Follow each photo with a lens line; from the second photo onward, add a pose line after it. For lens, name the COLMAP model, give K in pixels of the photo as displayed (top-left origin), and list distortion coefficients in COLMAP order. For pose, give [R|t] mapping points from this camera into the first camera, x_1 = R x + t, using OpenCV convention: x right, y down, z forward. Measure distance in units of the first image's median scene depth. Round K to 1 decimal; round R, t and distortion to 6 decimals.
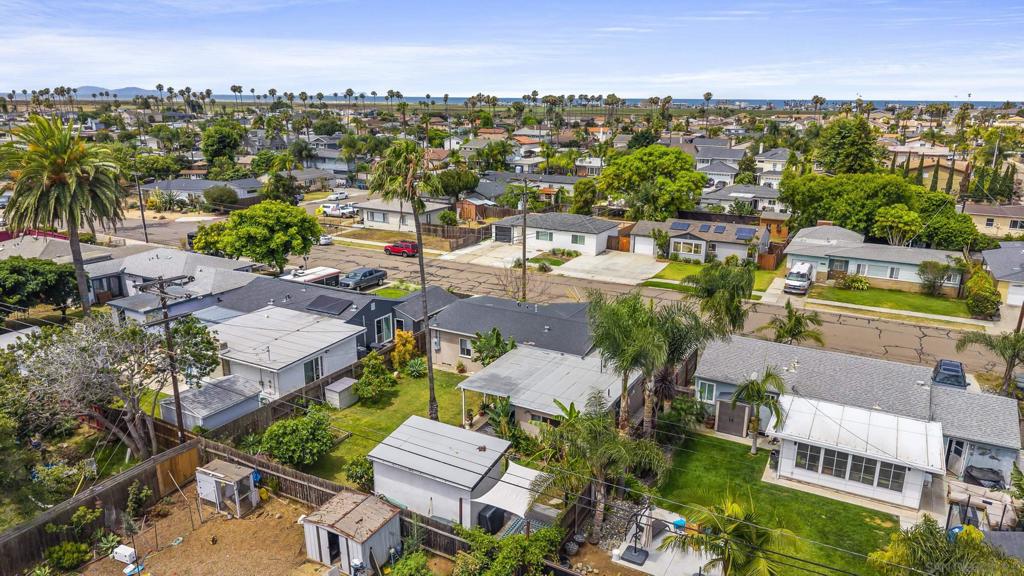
lens RADIAL K [[684.4, 0, 512.2], [0, 684.4, 296.8], [0, 0, 1]] dist [0.031408, -0.039199]
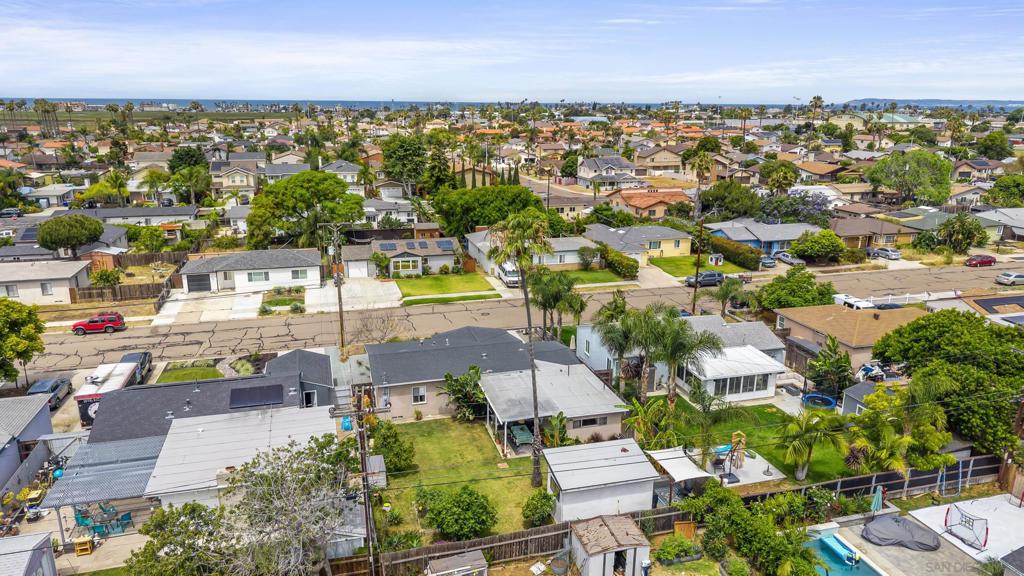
lens RADIAL K [[684.4, 0, 508.1], [0, 684.4, 291.5], [0, 0, 1]] dist [0.031408, -0.039199]
pose [[0.708816, -0.191476, 0.678909, -0.391763], [0.194863, 0.978153, 0.072425, -0.077601], [-0.677944, 0.080958, 0.730642, 0.077266]]
